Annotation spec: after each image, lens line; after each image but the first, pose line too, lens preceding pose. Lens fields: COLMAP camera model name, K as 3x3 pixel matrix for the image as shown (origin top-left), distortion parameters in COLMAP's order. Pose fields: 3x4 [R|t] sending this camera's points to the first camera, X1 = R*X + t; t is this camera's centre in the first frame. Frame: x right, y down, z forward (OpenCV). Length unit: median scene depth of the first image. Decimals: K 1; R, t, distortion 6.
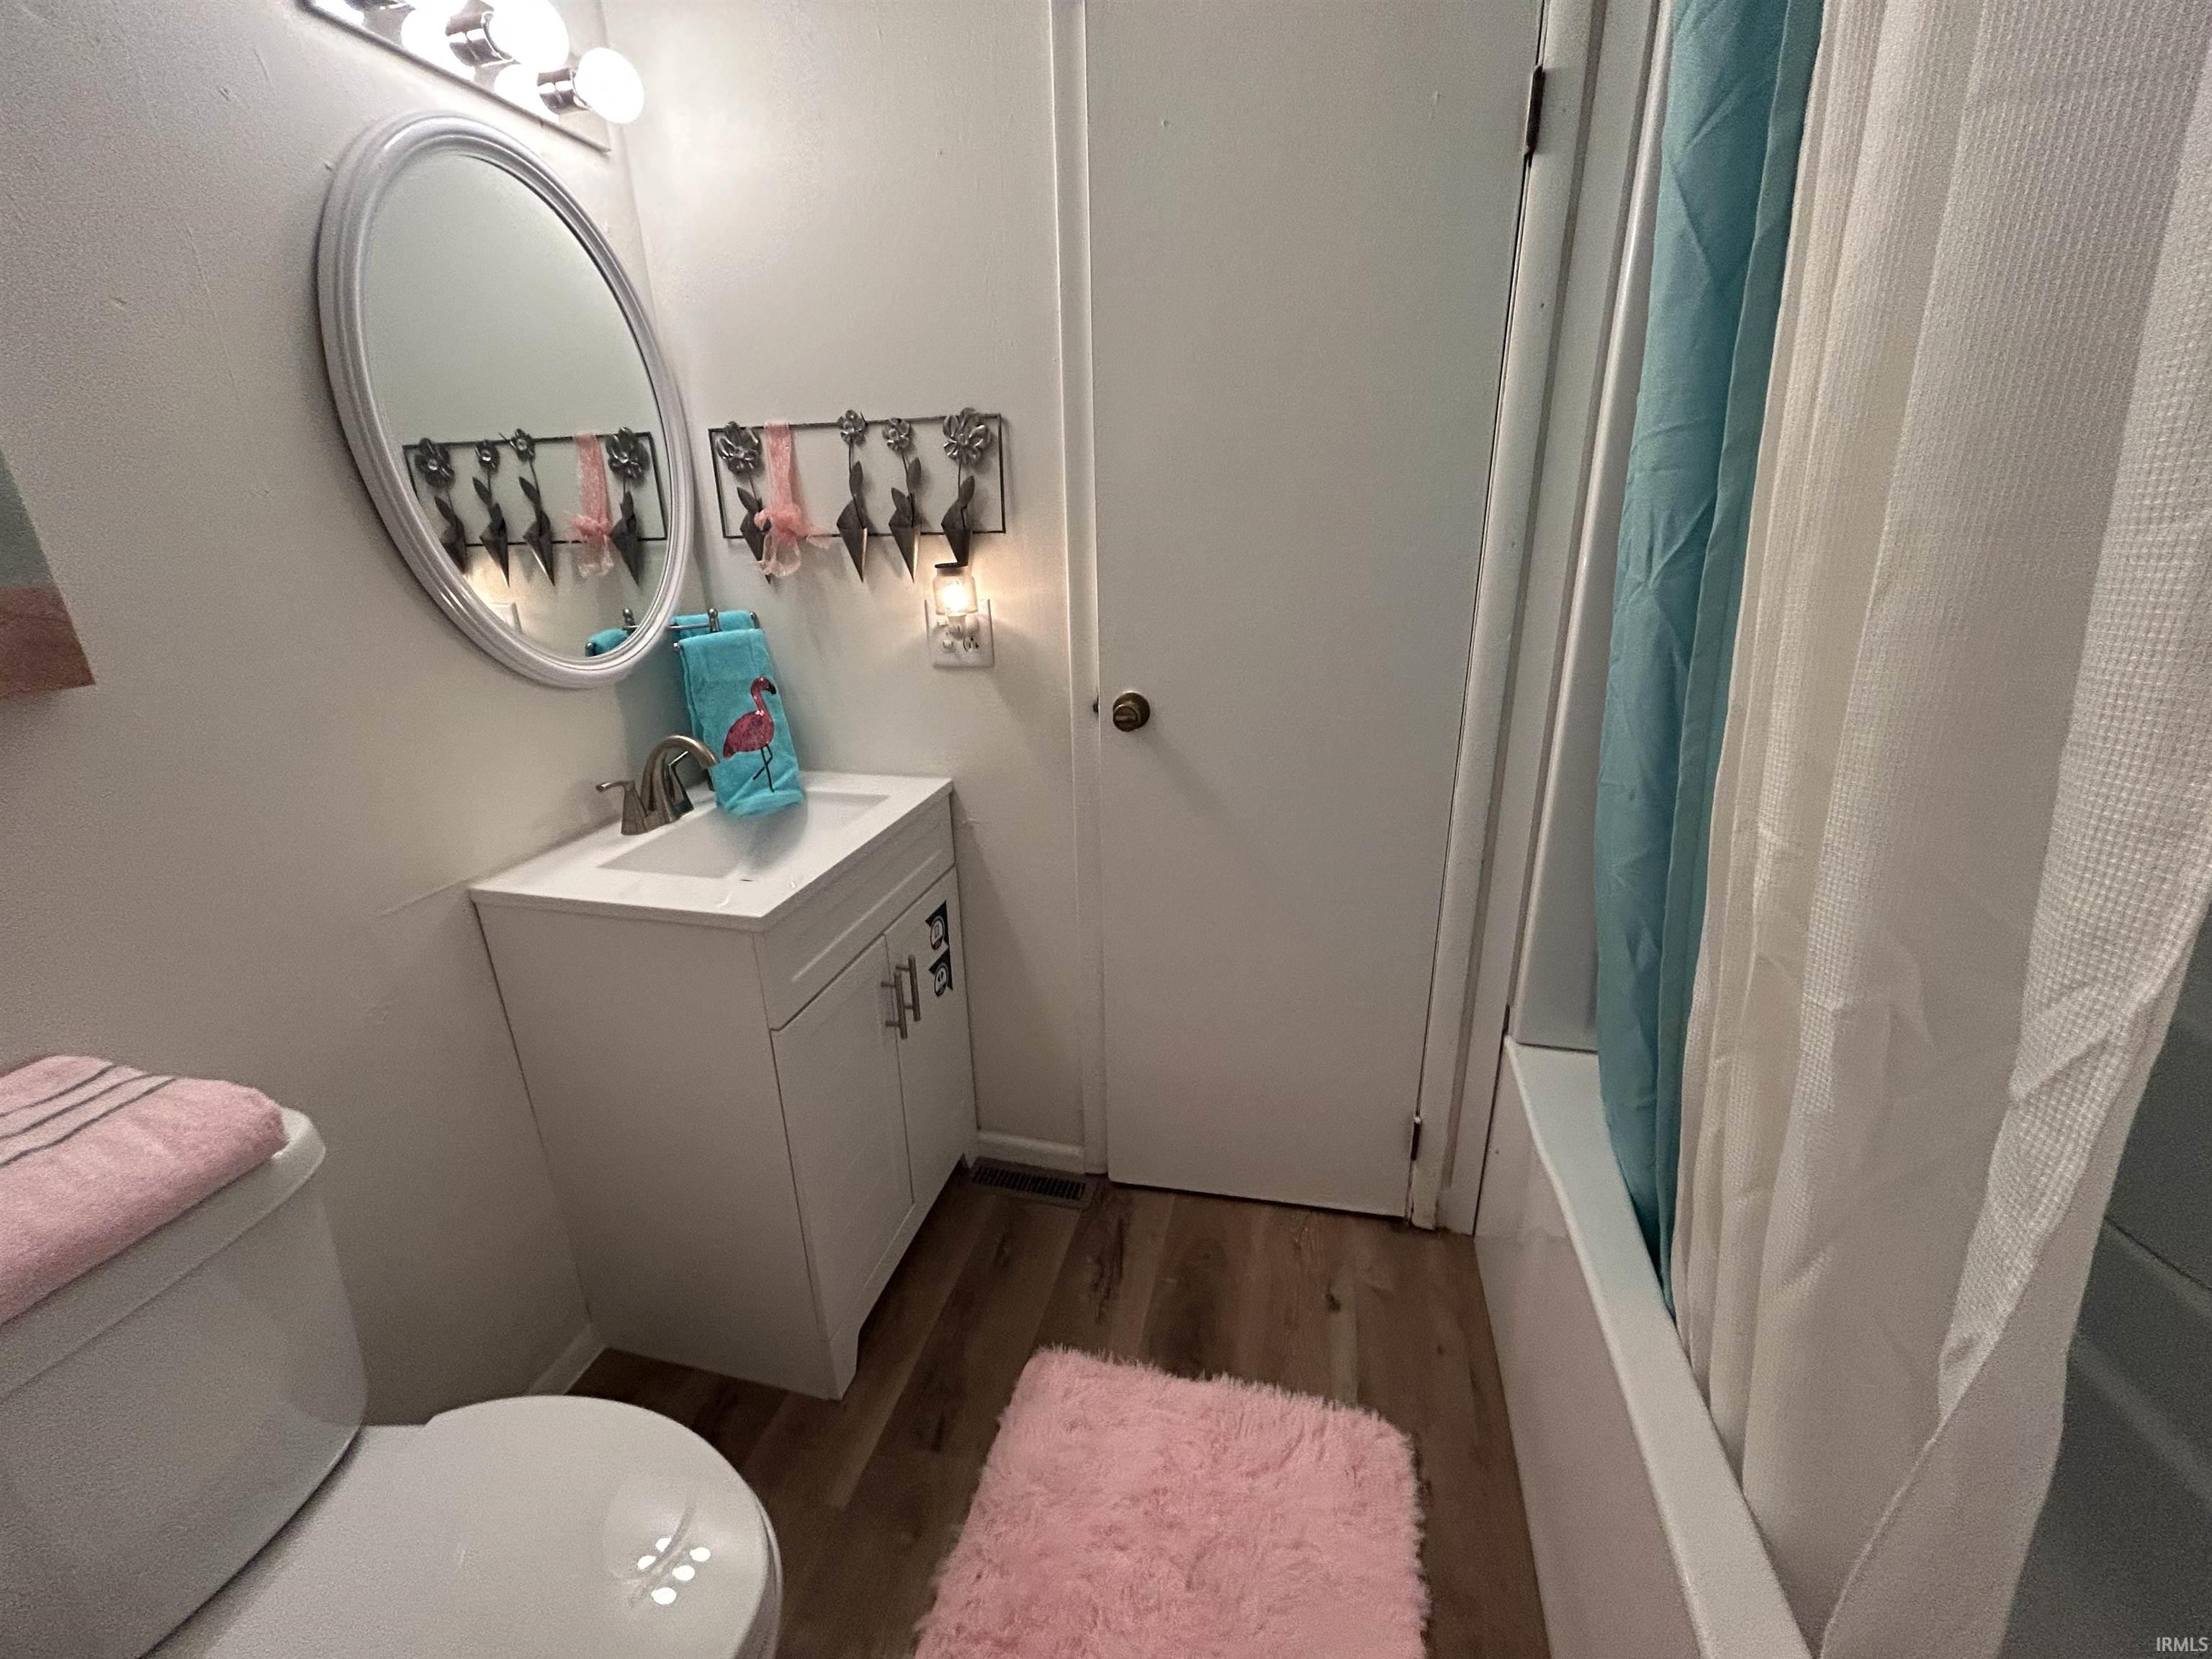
lens RADIAL K [[906.3, 0, 1115.3], [0, 906.3, 839.3], [0, 0, 1]] dist [-0.001852, 0.002599]
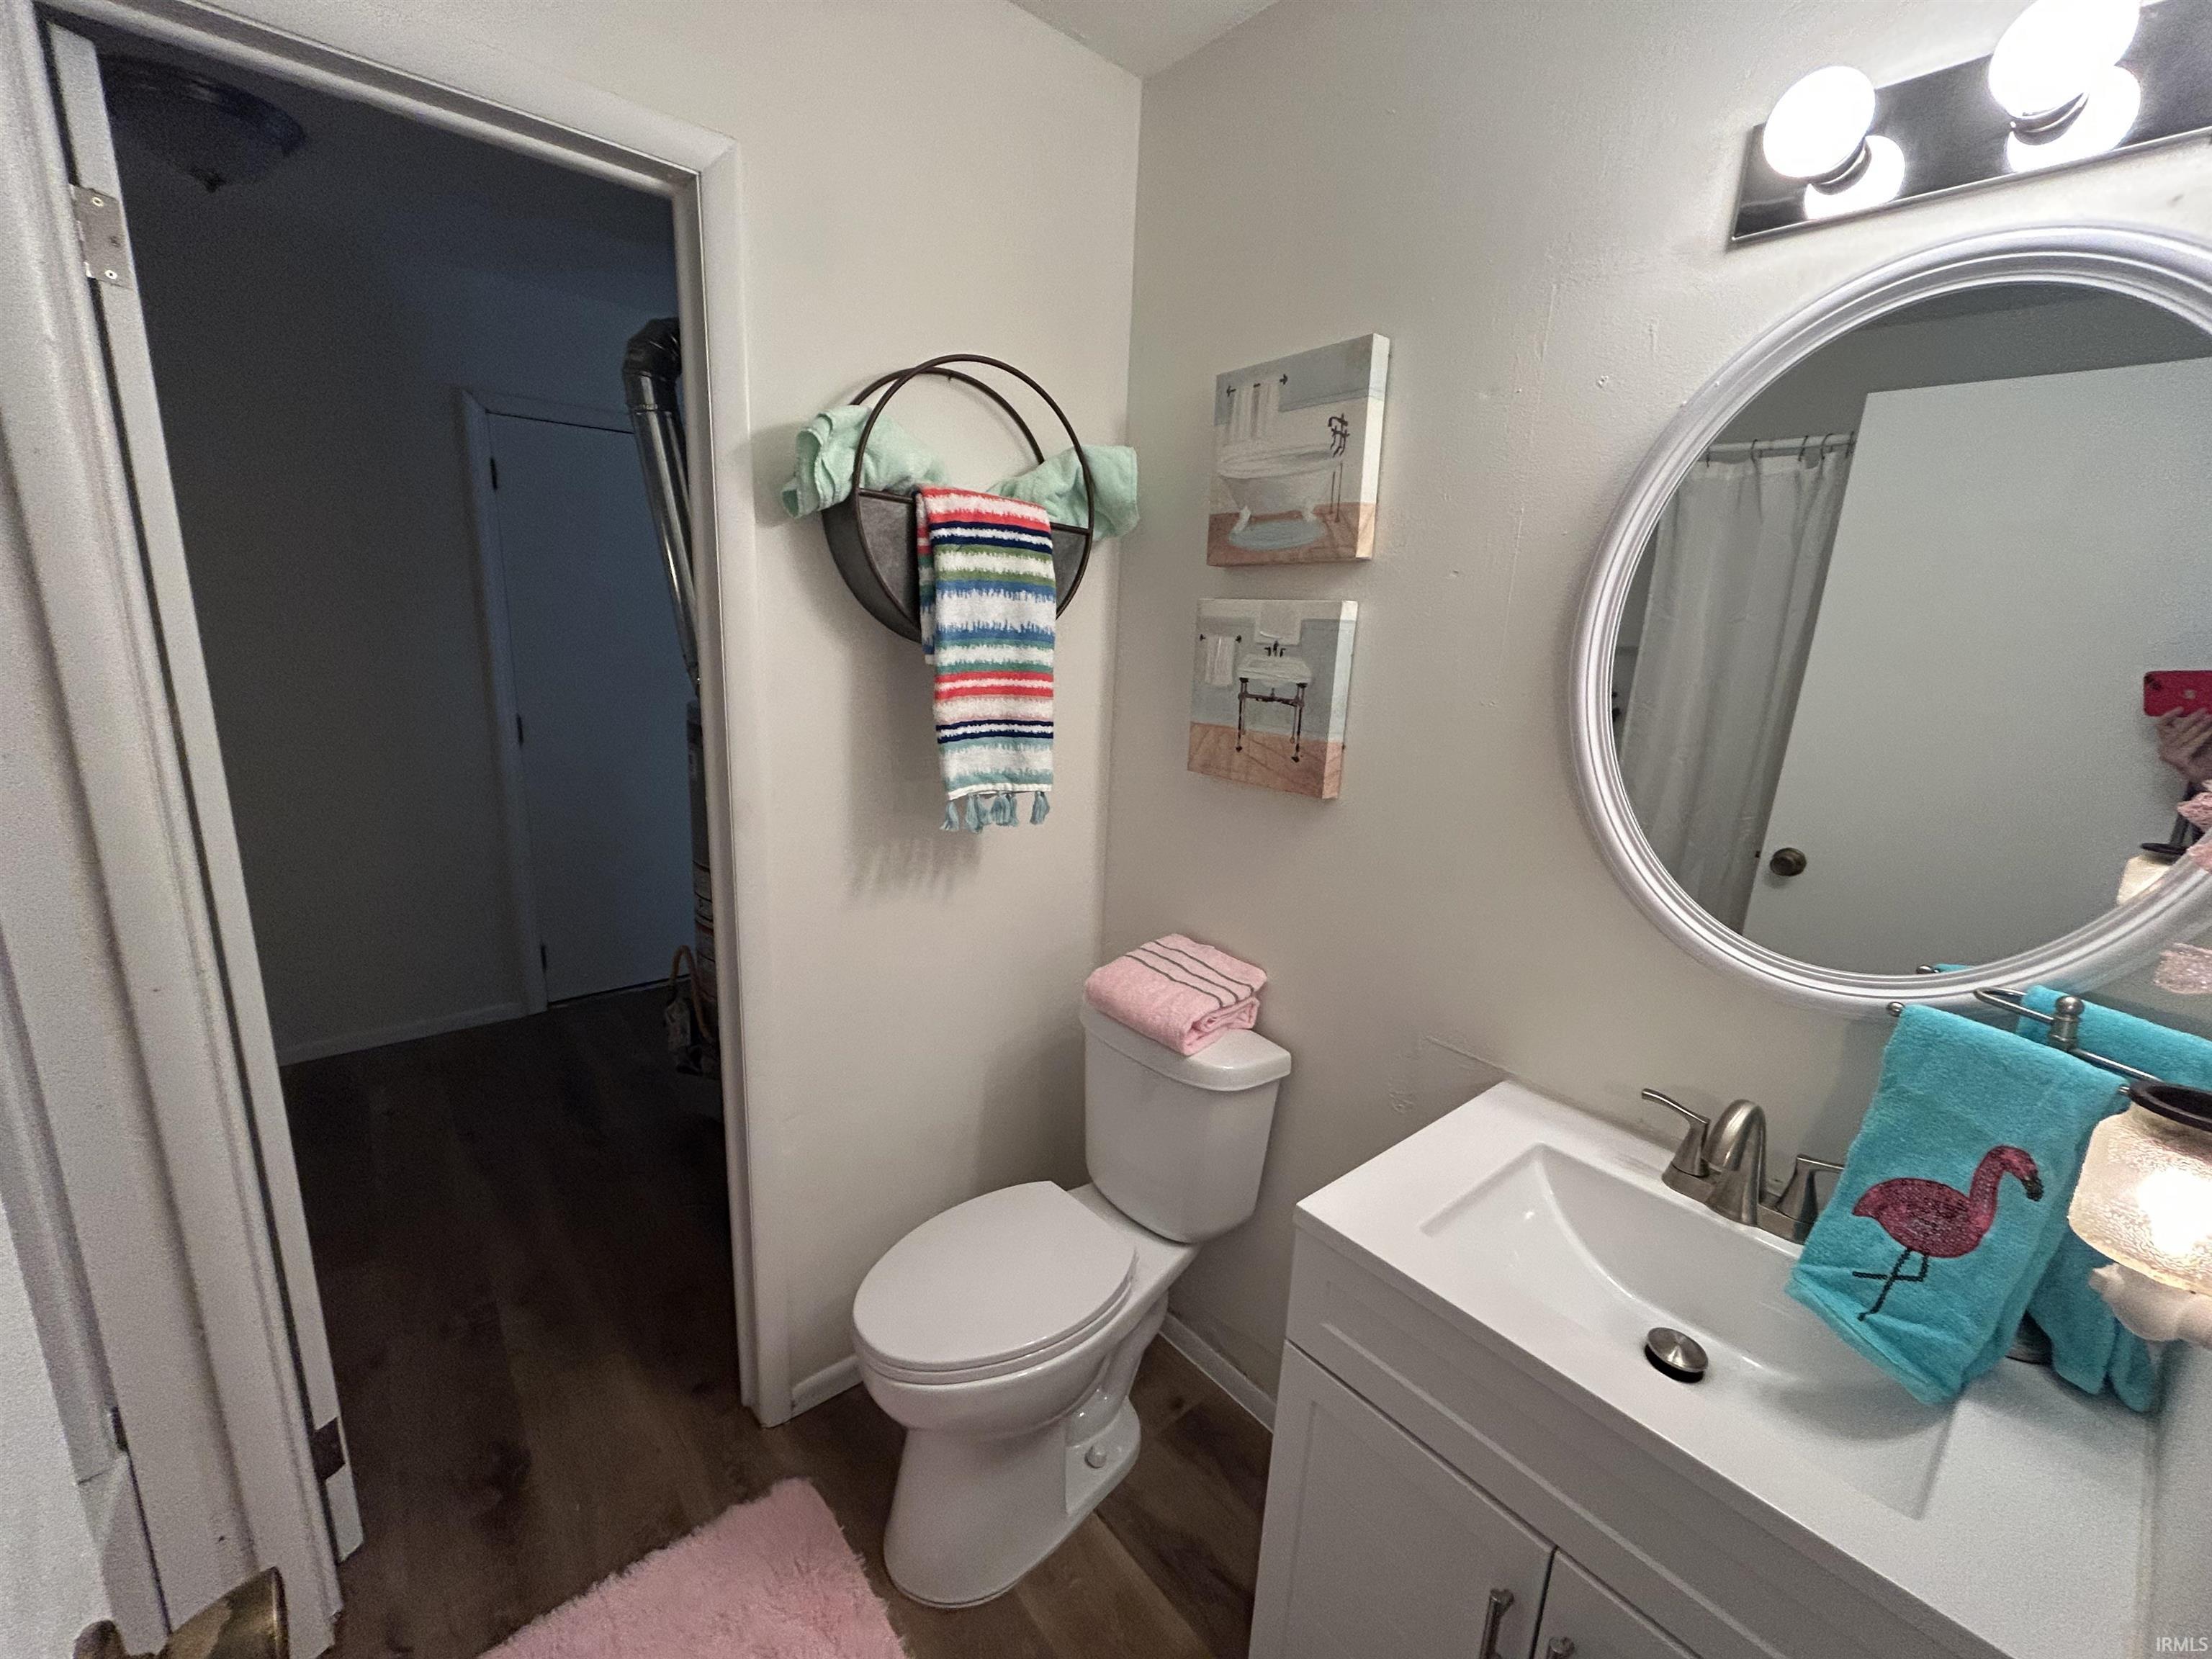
lens RADIAL K [[906.3, 0, 1108.3], [0, 906.3, 825.5], [0, 0, 1]] dist [-0.001852, 0.002599]
pose [[-0.593547, 0.171183, -0.786383, 0.249451], [-0.314403, 0.850150, 0.422369, -0.406885], [0.740846, 0.497937, -0.450783, 0.852062]]
